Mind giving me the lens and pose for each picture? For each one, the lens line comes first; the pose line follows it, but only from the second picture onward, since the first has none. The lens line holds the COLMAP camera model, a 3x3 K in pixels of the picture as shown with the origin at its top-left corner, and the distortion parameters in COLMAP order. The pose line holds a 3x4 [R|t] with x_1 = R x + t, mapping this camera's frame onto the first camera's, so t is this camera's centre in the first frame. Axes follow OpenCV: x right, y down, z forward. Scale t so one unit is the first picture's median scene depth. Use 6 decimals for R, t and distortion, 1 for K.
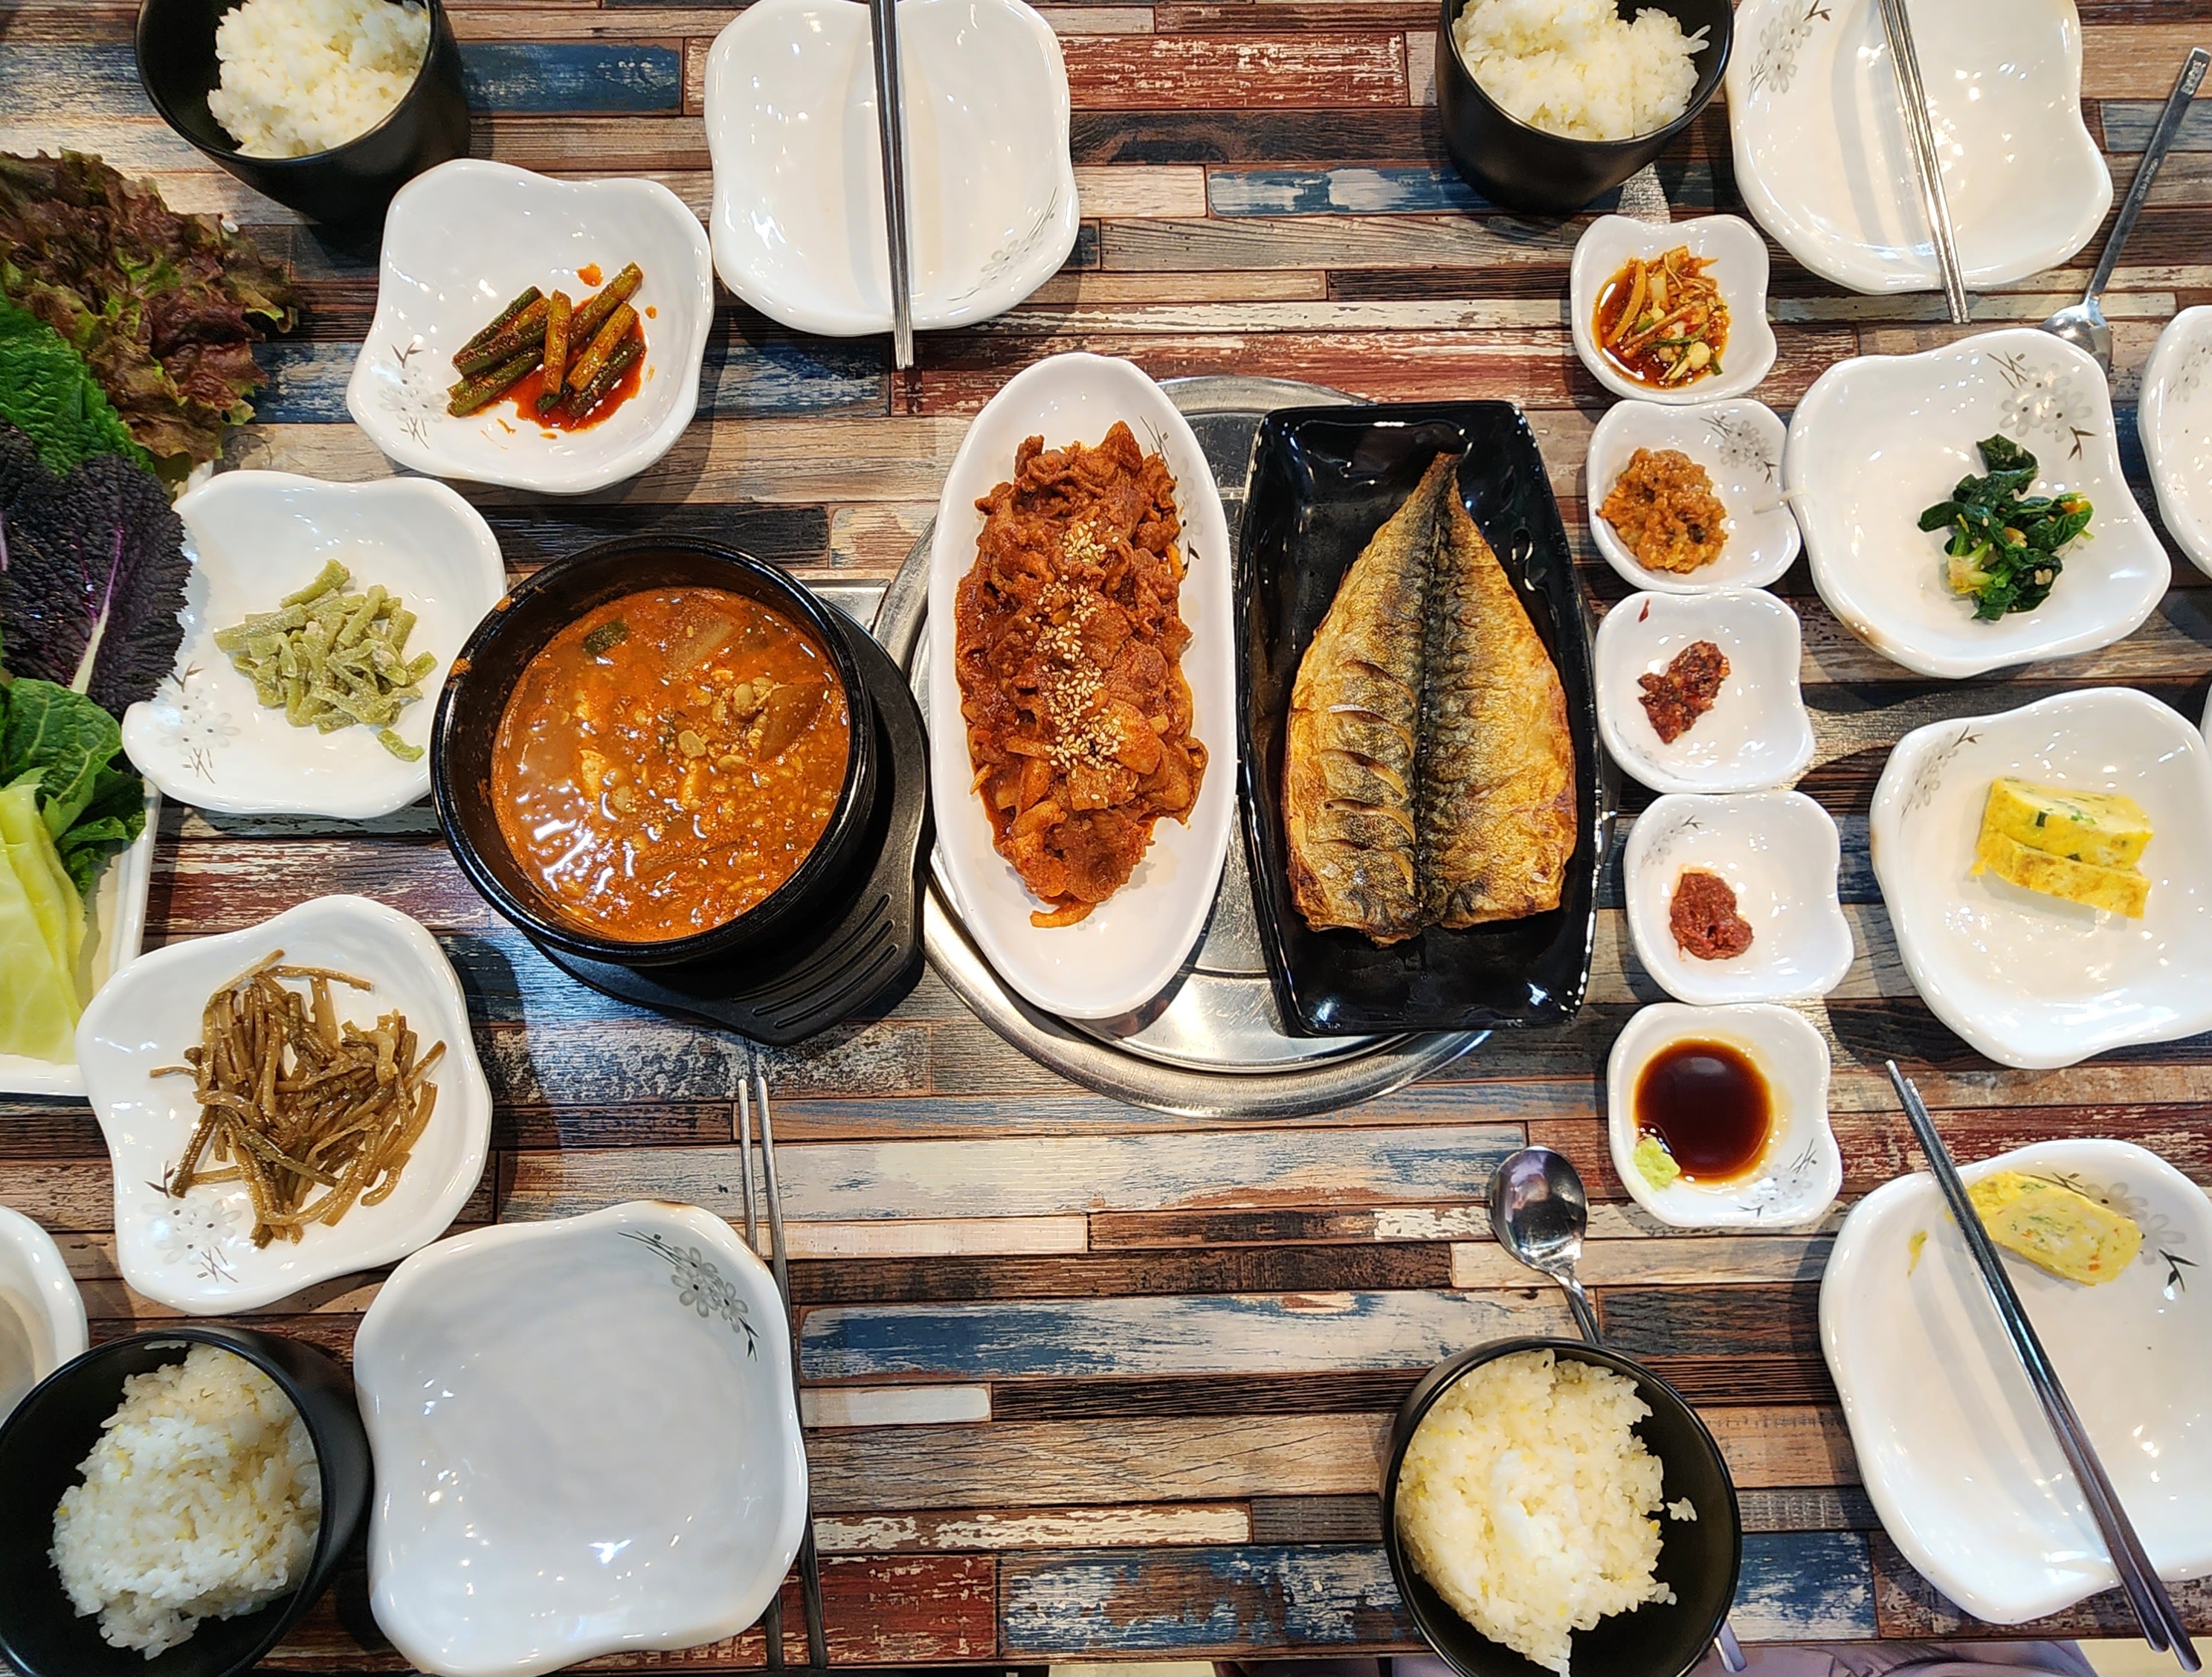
lens RADIAL K [[853.7, 0, 1117.1], [0, 853.7, 803.0], [0, 0, 1]] dist [-0.000919, -0.000117]
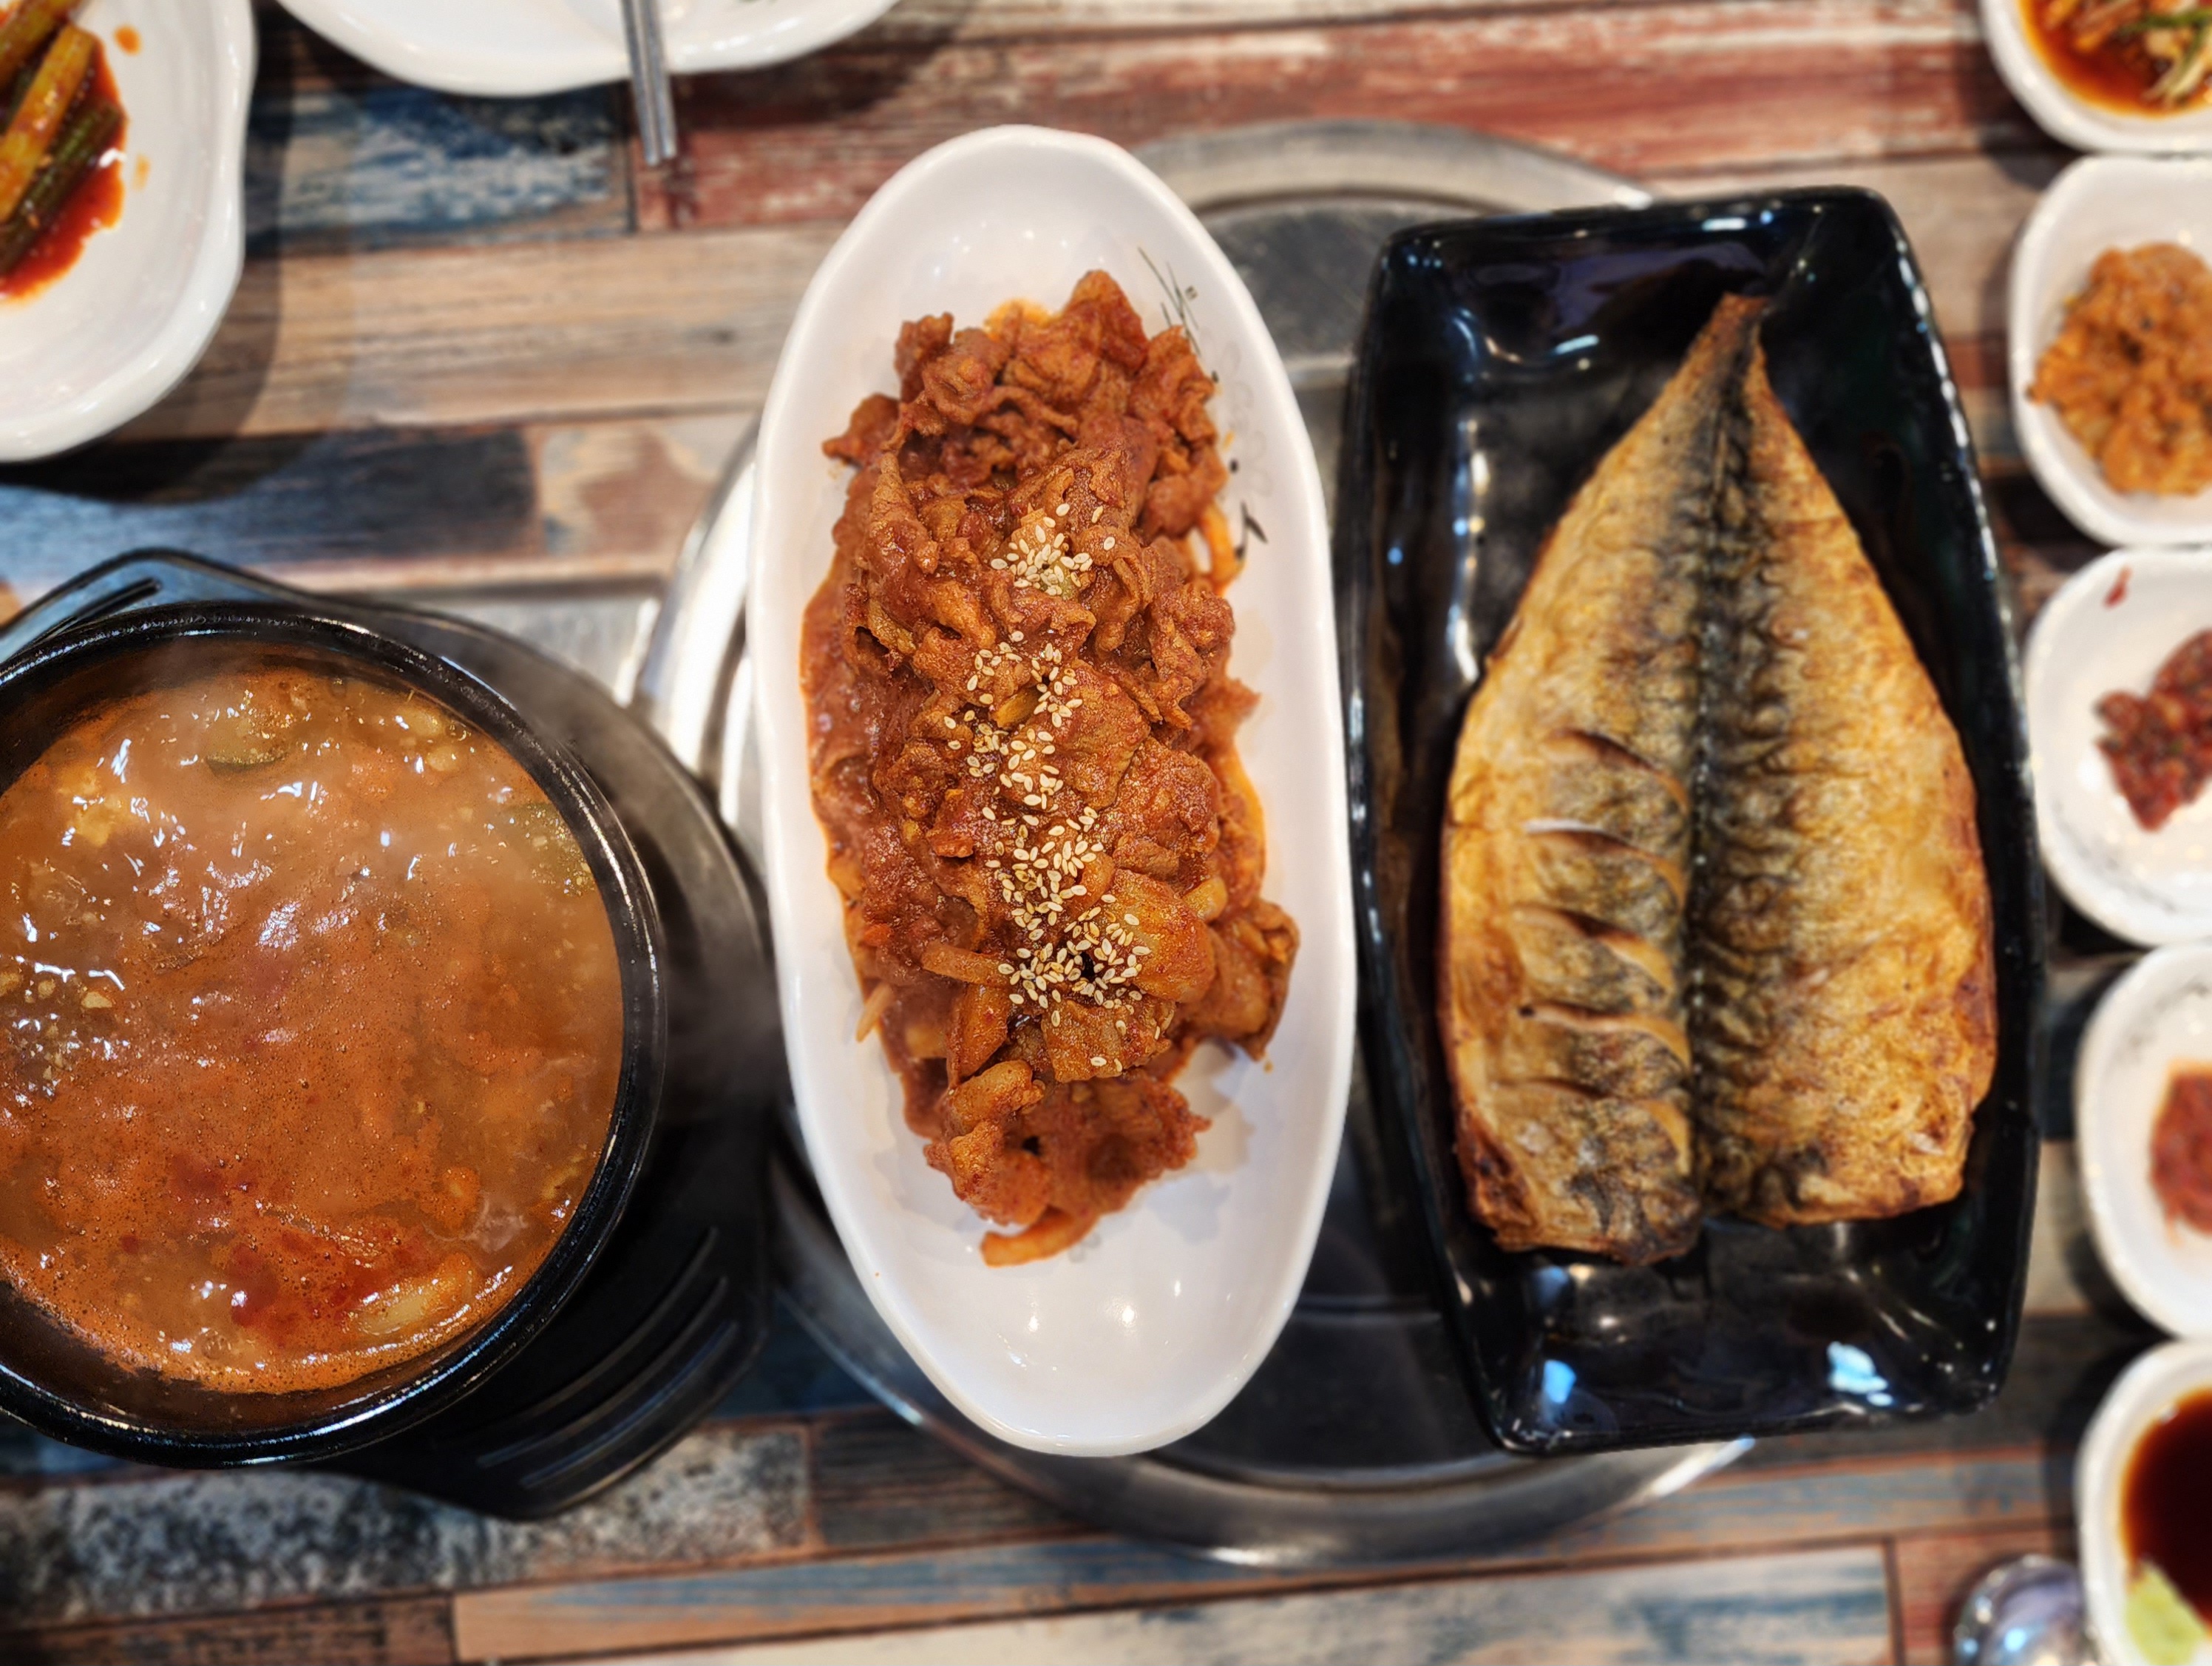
lens RADIAL K [[1507.8, 0, 1101.1], [0, 1507.8, 840.5], [0, 0, 1]] dist [0.028534, -0.019976]
pose [[0.998628, -0.049096, 0.018230, -0.029137], [0.046887, 0.993215, 0.106418, -0.207919], [-0.023331, -0.105417, 0.994154, 0.075558]]
